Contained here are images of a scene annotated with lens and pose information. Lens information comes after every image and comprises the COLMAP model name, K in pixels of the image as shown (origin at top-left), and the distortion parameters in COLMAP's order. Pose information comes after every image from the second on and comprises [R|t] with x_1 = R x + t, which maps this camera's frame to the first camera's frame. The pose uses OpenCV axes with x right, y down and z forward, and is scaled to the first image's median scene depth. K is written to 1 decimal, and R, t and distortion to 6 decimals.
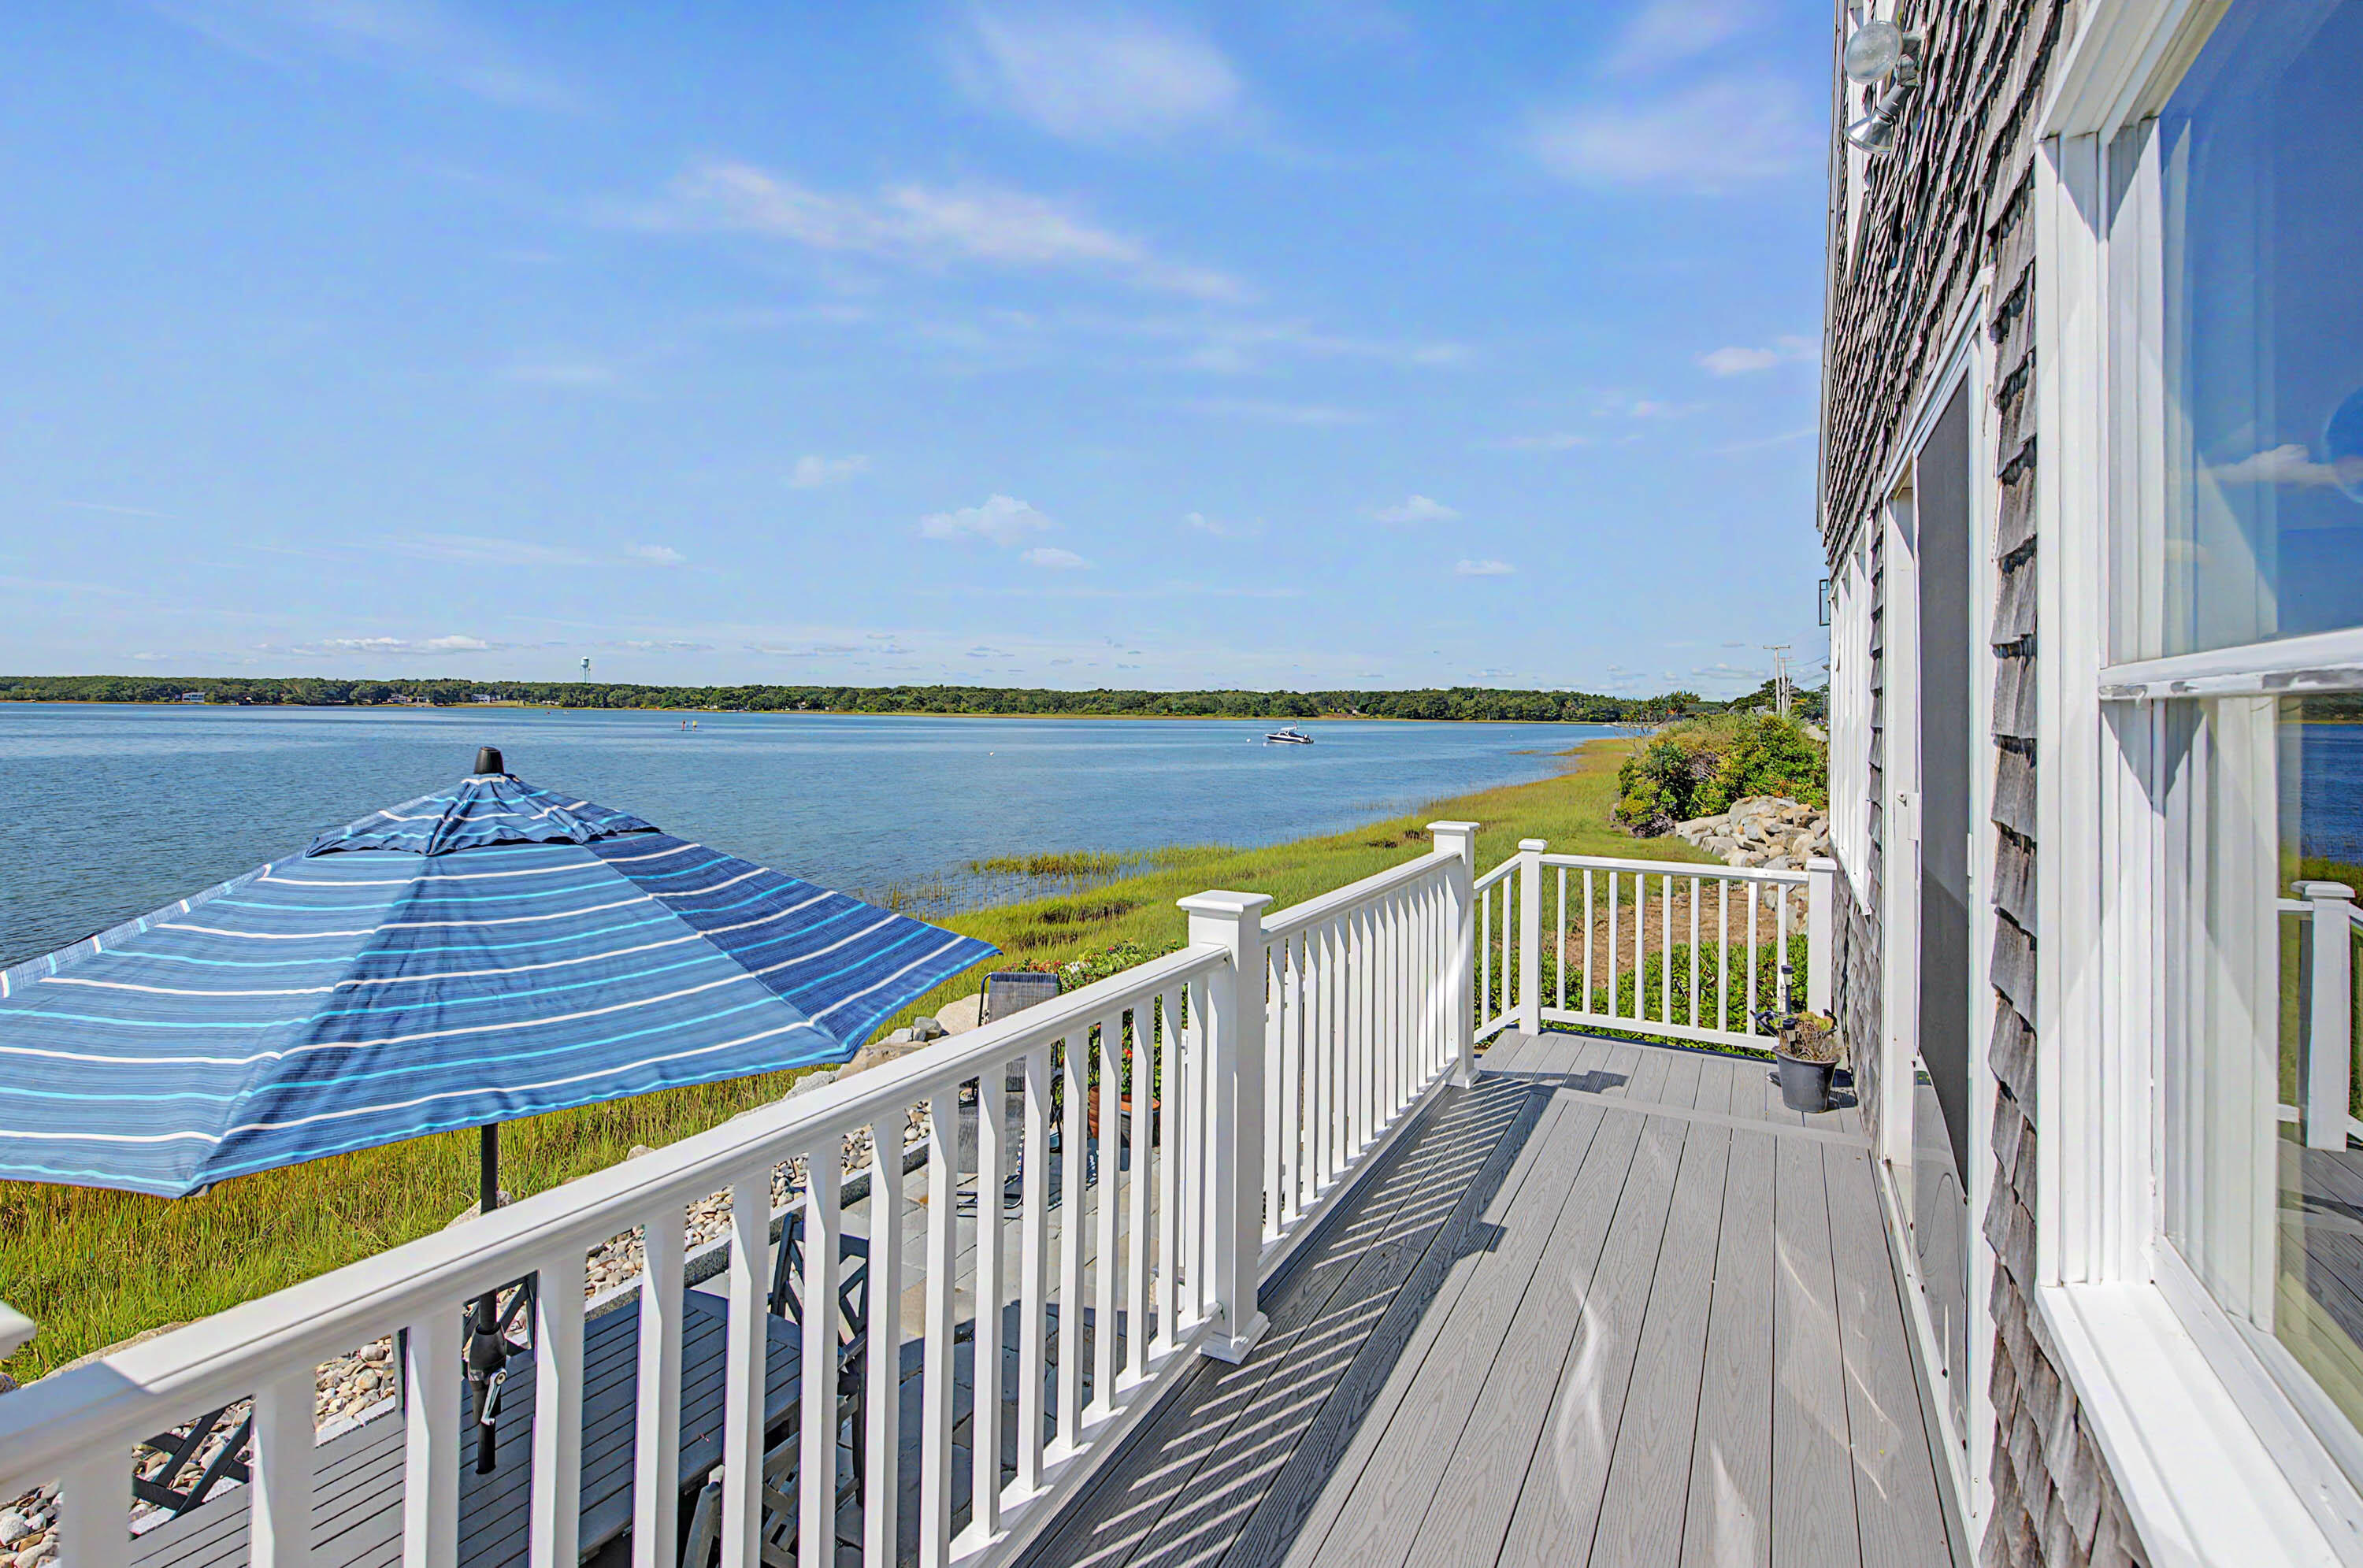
lens RADIAL K [[1128.2, 0, 1182.6], [0, 1128.2, 685.3], [0, 0, 1]] dist [0.002877, -0.001133]
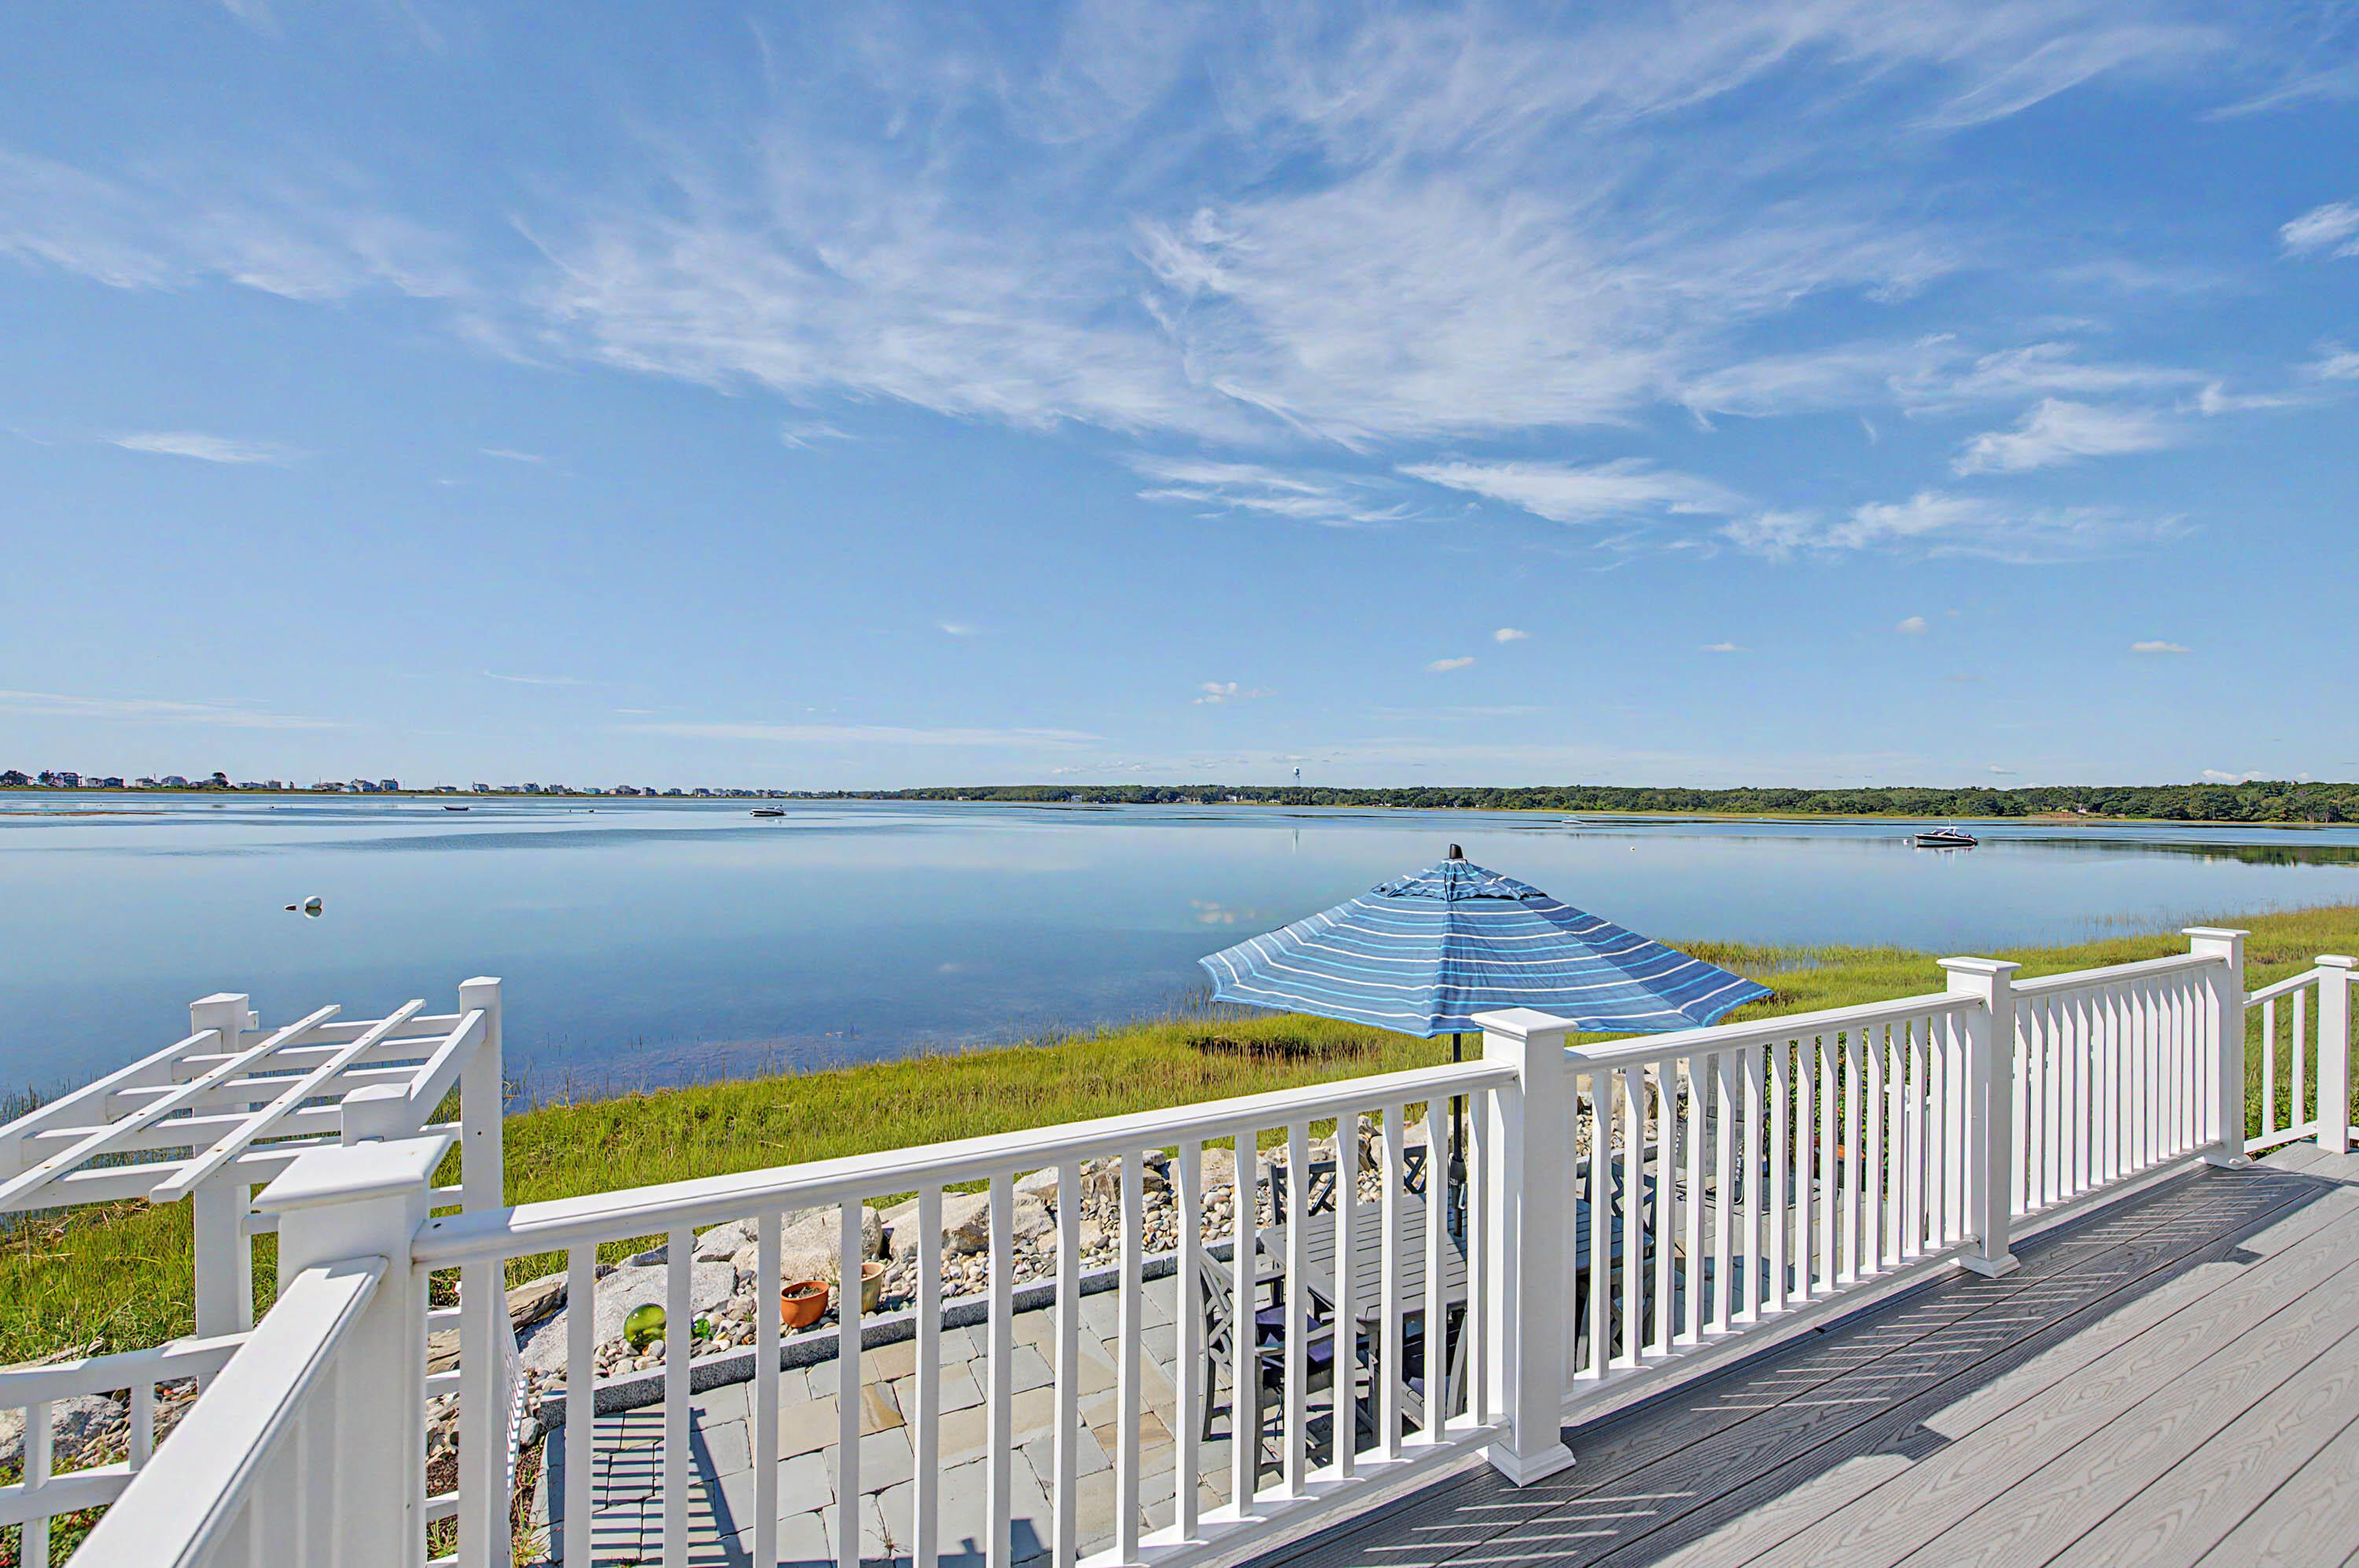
lens RADIAL K [[947.2, 0, 1184.4], [0, 947.2, 798.8], [0, 0, 1]] dist [0.009245, -0.004087]
pose [[0.822679, -0.002958, -0.568498, -0.092442], [0.010340, 0.999899, 0.009760, -0.039212], [0.568411, -0.013908, 0.822627, -0.507485]]
